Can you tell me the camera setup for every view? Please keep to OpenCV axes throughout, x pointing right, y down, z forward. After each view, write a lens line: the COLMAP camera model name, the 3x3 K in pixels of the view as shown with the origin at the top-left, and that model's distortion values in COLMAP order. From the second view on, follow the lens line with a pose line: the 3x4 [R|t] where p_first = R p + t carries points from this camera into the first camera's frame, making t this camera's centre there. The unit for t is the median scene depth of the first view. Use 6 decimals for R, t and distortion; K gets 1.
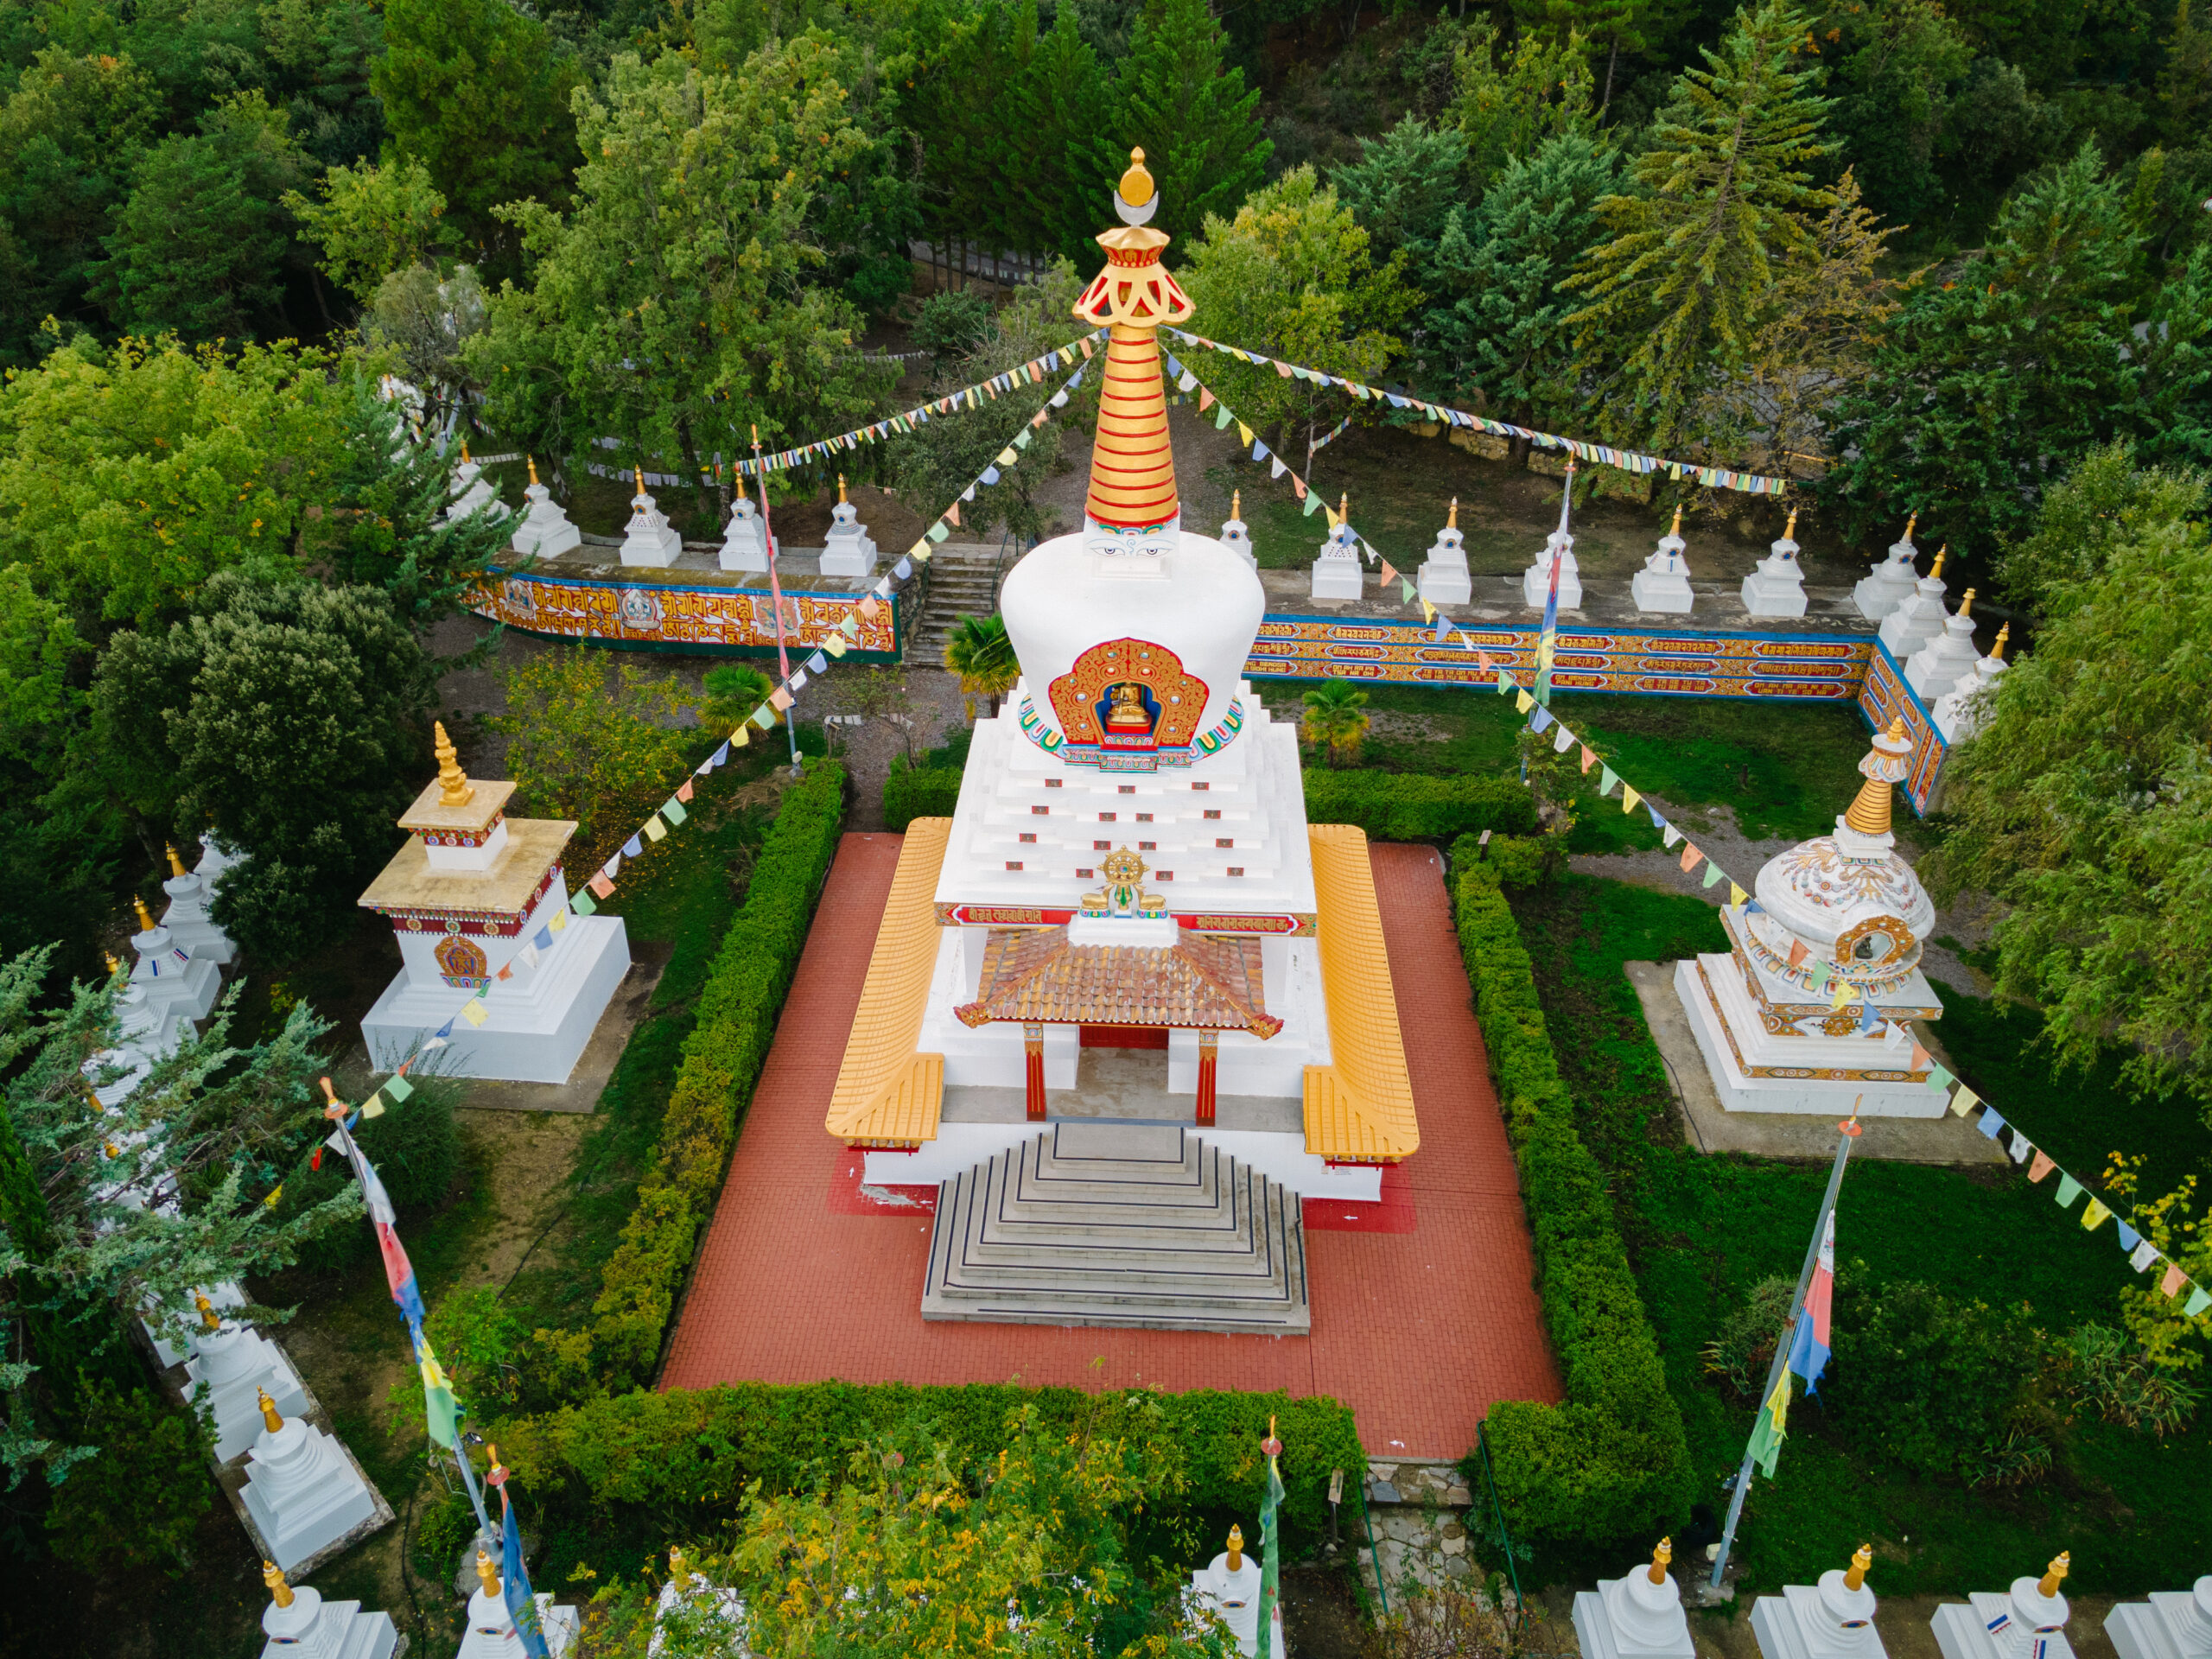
lens RADIAL K [[1568.0, 0, 1109.5], [0, 1568.0, 821.4], [0, 0, 1]] dist [0.040868, 0.000320]
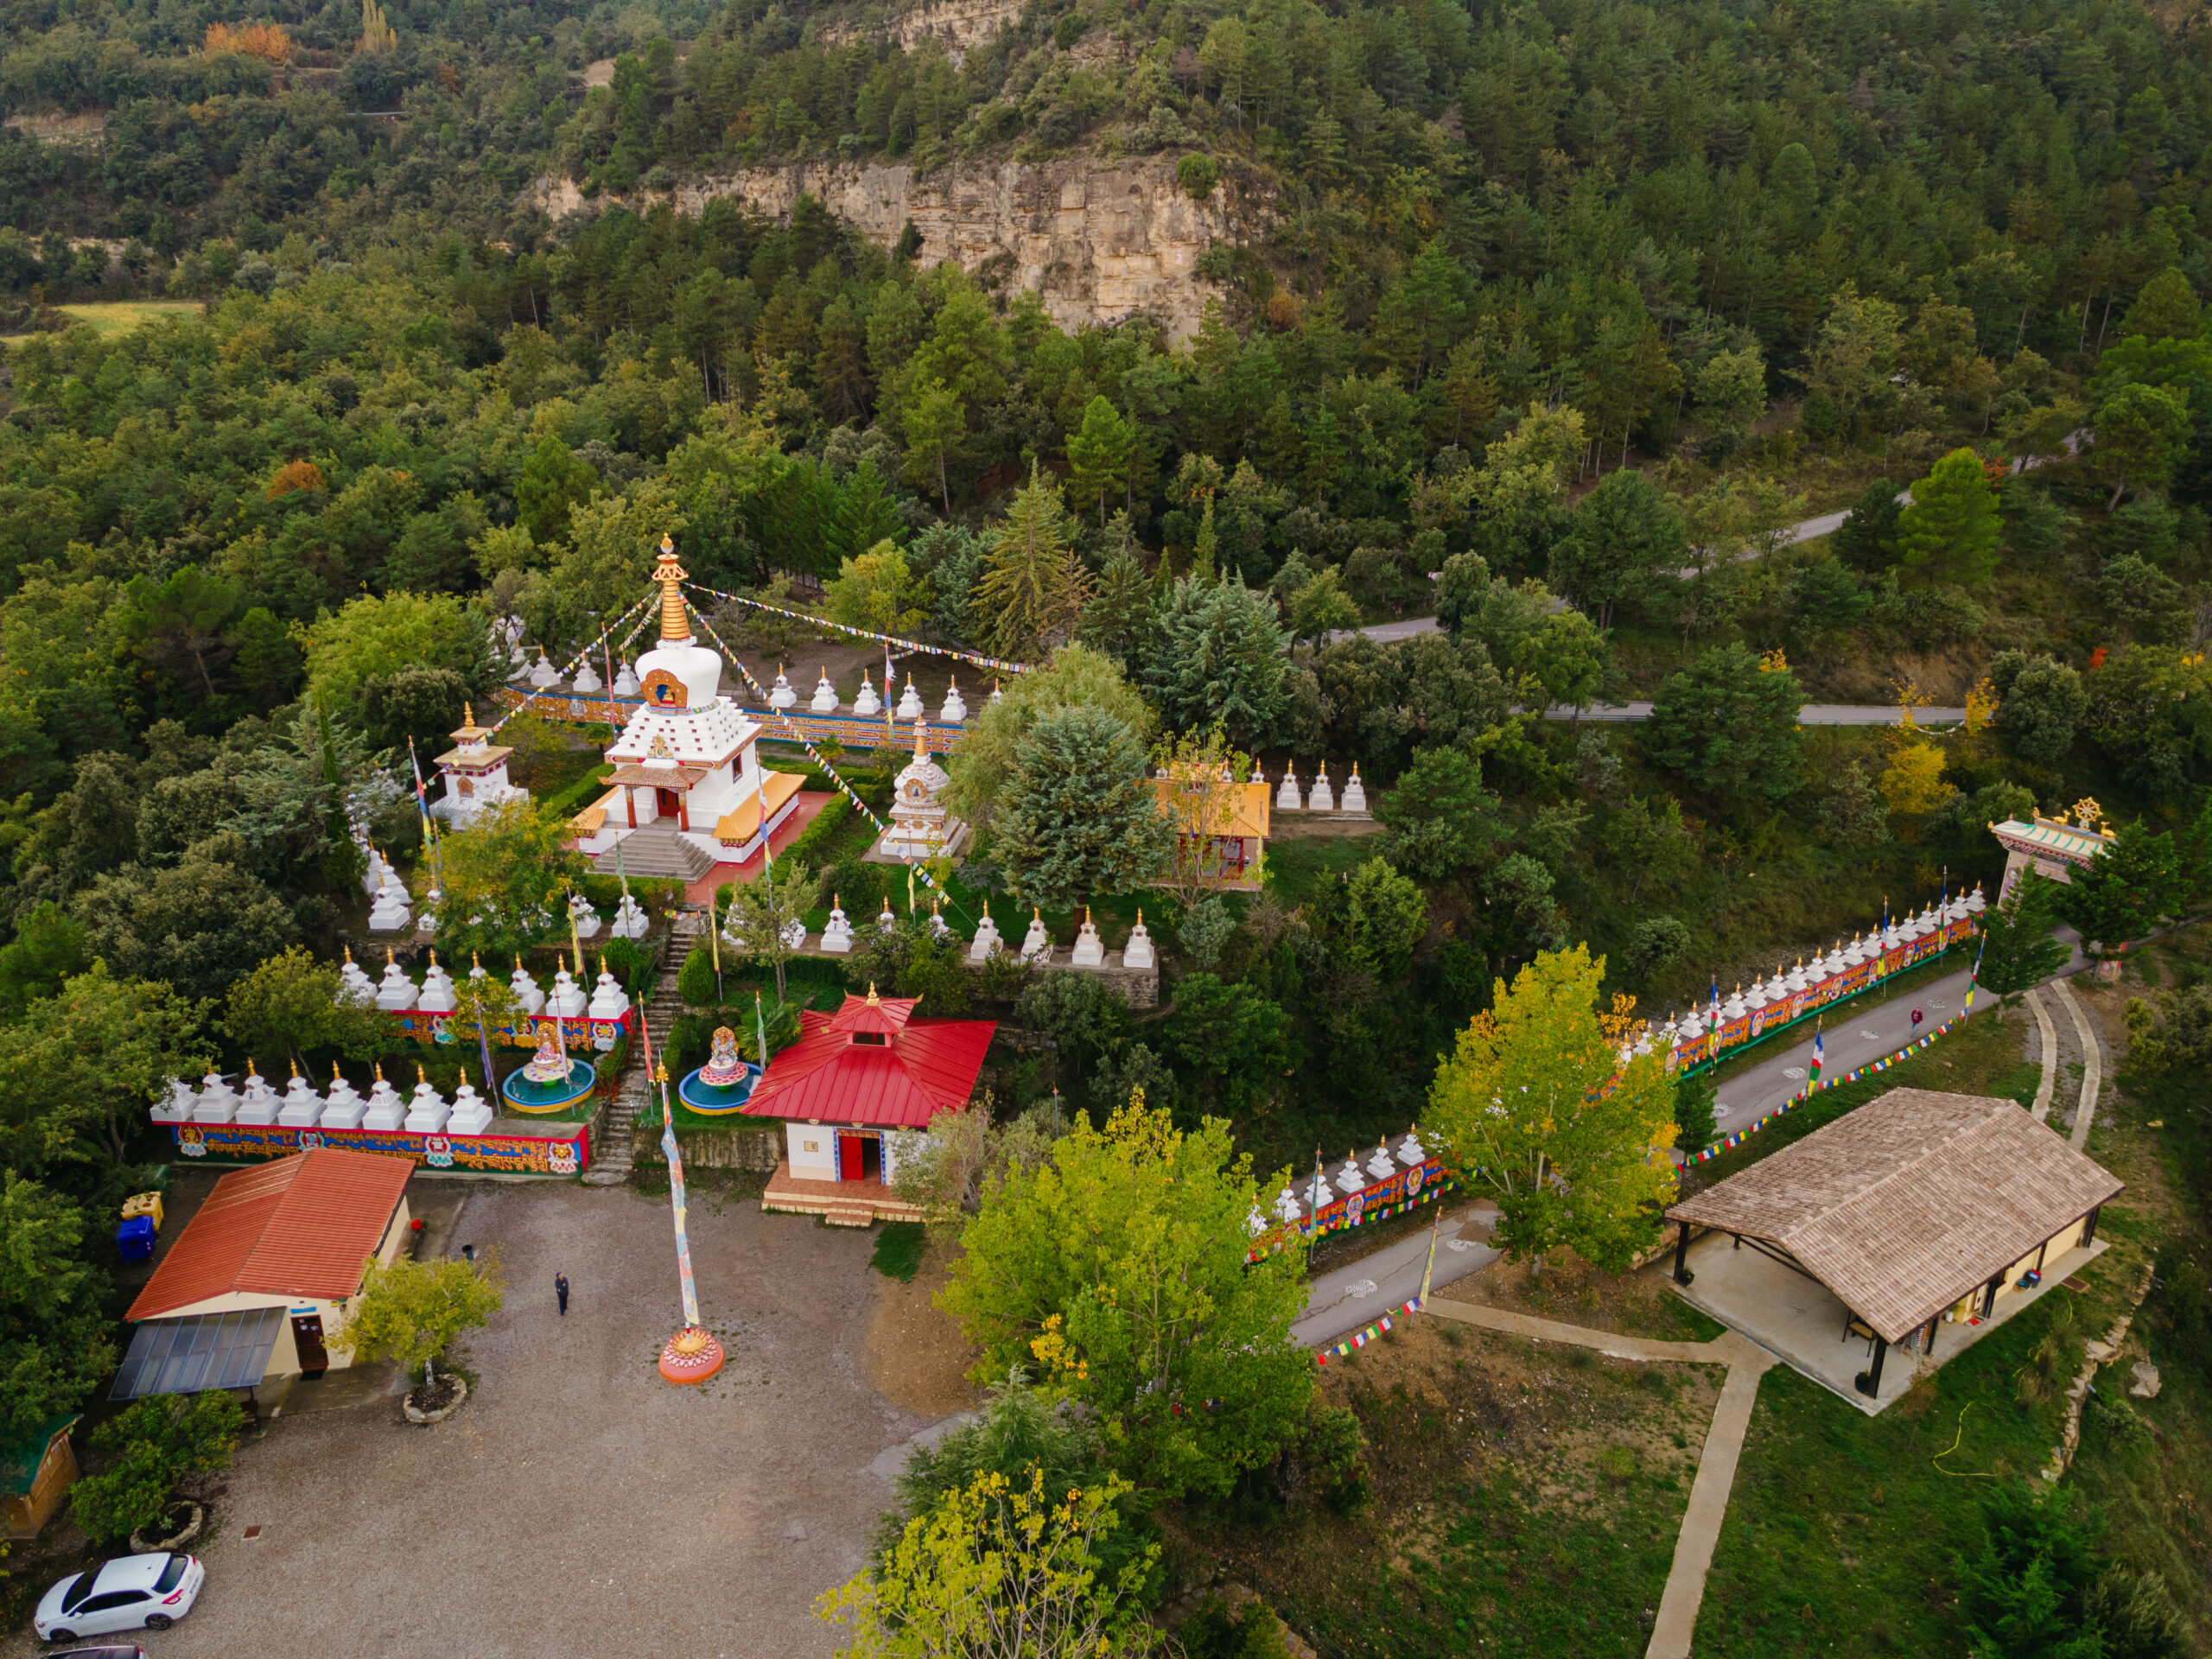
lens RADIAL K [[1568.0, 0, 1098.9], [0, 1568.0, 836.9], [0, 0, 1]] dist [0.040868, 0.000320]
pose [[0.993512, 0.048734, -0.102761, 0.722801], [-0.068288, 0.978156, -0.196337, 0.459923], [0.090948, 0.202080, 0.975137, -1.174110]]
